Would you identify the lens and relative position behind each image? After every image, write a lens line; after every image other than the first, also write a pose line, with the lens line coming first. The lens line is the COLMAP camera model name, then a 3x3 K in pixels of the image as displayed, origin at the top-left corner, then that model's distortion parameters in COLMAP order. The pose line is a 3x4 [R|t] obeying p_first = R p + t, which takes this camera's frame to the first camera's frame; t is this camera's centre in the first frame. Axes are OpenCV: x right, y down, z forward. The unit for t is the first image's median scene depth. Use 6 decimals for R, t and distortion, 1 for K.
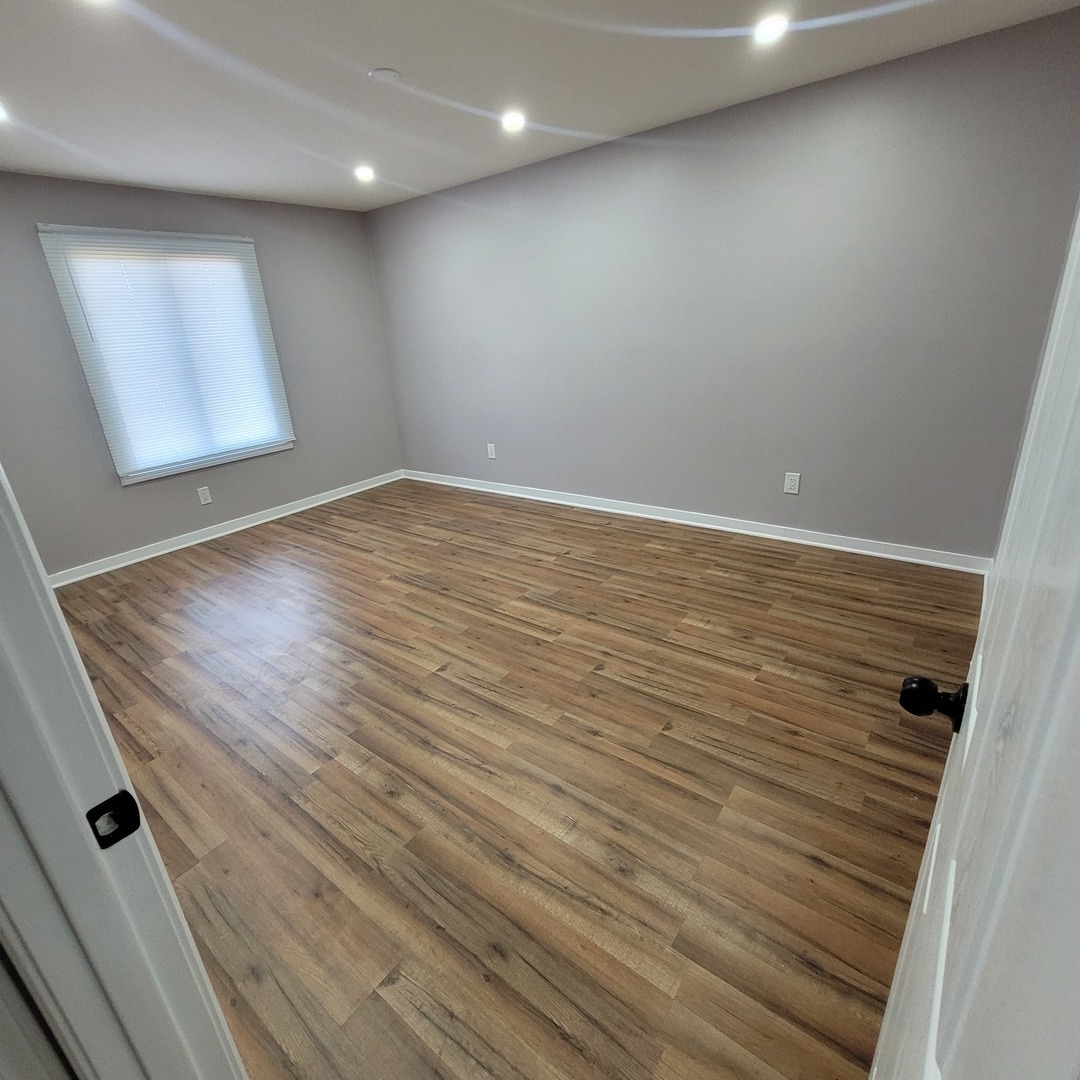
lens RADIAL K [[566.1, 0, 519.7], [0, 566.1, 534.0], [0, 0, 1]] dist [0.007946, -0.001481]
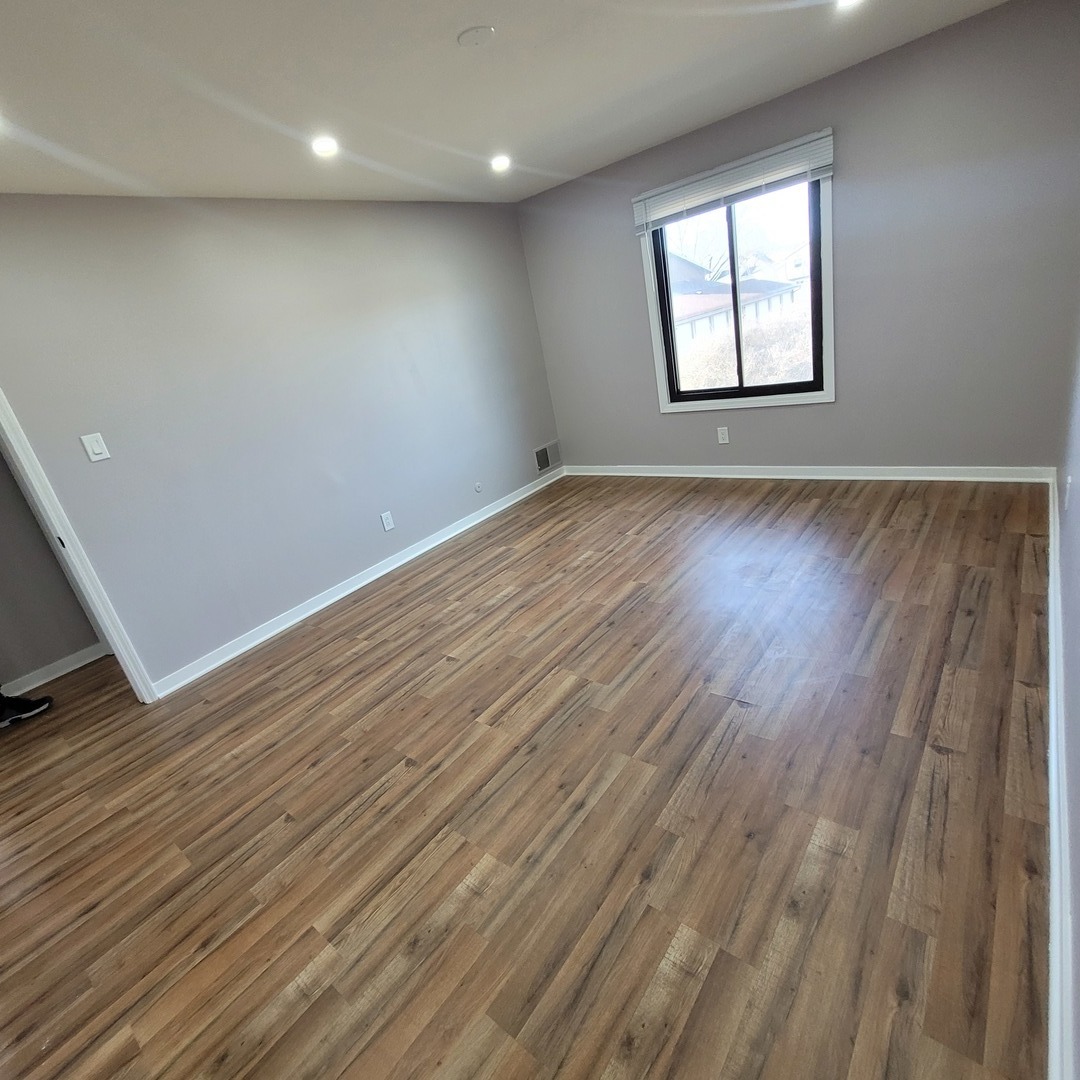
lens RADIAL K [[551.3, 0, 520.6], [0, 551.3, 537.5], [0, 0, 1]] dist [0.002043, 0.000400]
pose [[-0.000643, 0.424936, -0.905223, 0.696212], [-0.159935, 0.893527, 0.419560, -0.425633], [0.987127, 0.145047, 0.067387, 0.952241]]
